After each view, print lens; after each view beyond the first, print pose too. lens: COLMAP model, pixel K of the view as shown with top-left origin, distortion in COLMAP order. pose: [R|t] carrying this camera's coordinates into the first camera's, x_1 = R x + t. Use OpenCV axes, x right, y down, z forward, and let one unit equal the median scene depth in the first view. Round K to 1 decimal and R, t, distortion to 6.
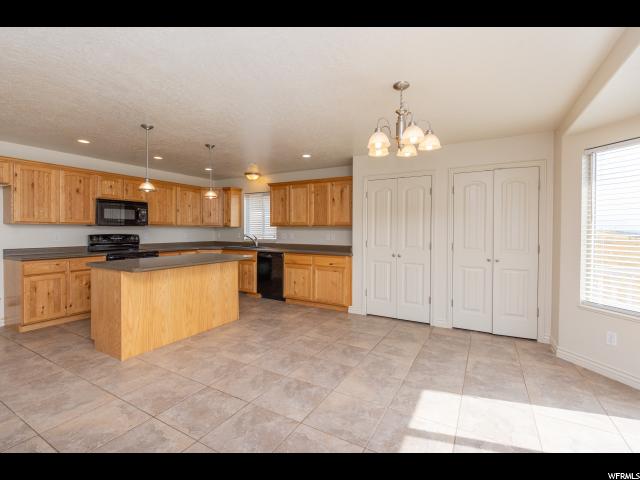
lens RADIAL K [[284.2, 0, 319.7], [0, 284.2, 233.7], [0, 0, 1]] dist [0.000416, -0.001570]
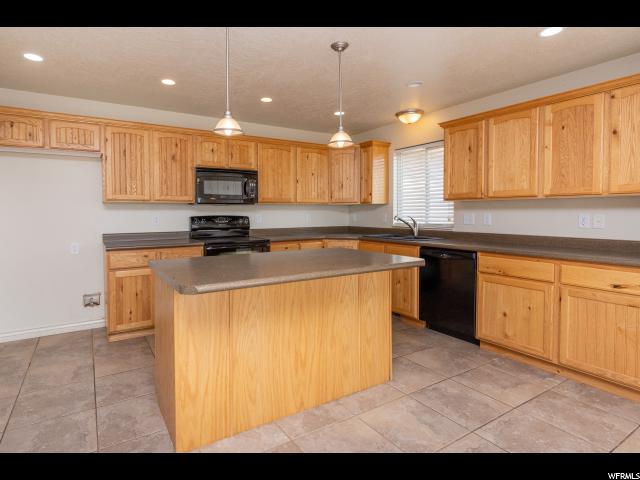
lens RADIAL K [[344.1, 0, 287.0], [0, 344.1, 222.5], [0, 0, 1]] dist [-0.012976, -0.000181]
pose [[0.861589, 0.006599, -0.507564, -0.122786], [0.002392, 0.999852, 0.017060, 0.004798], [0.507601, -0.015913, 0.861445, 0.339286]]
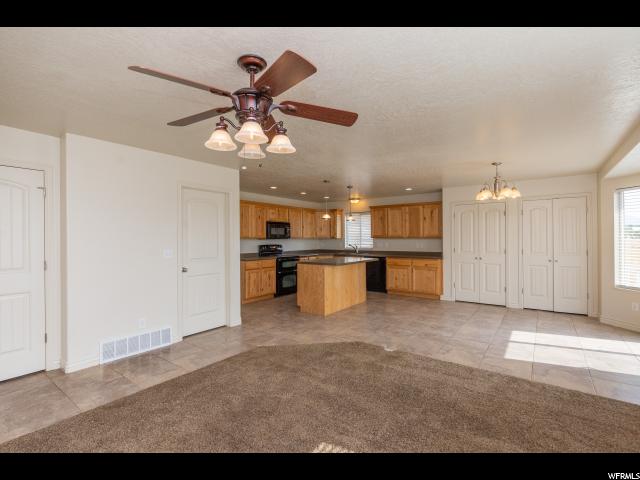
lens RADIAL K [[284.2, 0, 322.2], [0, 284.2, 238.2], [0, 0, 1]] dist [0.000416, -0.001570]
pose [[0.991118, -0.010290, -0.132584, -0.280799], [0.008210, 0.999835, -0.016228, -0.006318], [0.132729, 0.014995, 0.991039, -0.456665]]
